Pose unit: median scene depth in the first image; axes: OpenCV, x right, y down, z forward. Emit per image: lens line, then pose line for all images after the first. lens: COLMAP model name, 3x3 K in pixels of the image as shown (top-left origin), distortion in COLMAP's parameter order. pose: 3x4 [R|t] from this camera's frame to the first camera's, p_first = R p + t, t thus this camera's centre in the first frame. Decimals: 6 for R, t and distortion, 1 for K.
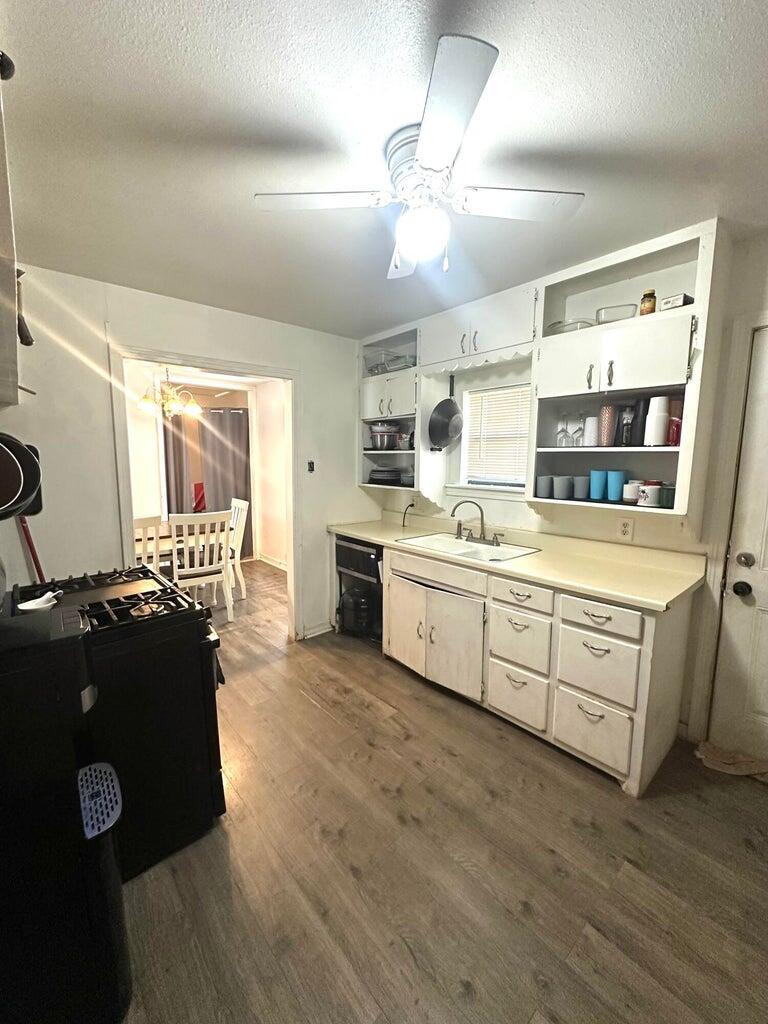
lens RADIAL K [[411.4, 0, 383.7], [0, 411.4, 511.3], [0, 0, 1]] dist [-0.000071, 0.000059]
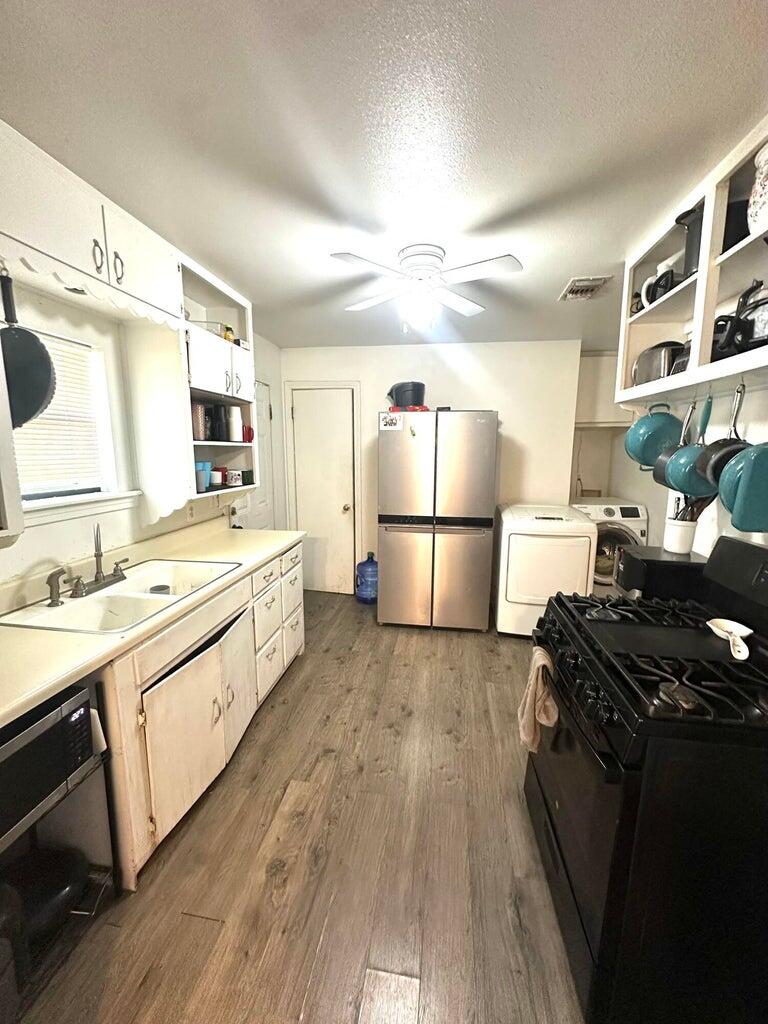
lens RADIAL K [[411.4, 0, 381.6], [0, 411.4, 510.6], [0, 0, 1]] dist [-0.000071, 0.000059]
pose [[-0.640715, -0.130402, 0.756624, -0.660785], [0.082778, 0.967994, 0.236927, -0.199010], [-0.763304, 0.214434, -0.609414, 1.362279]]
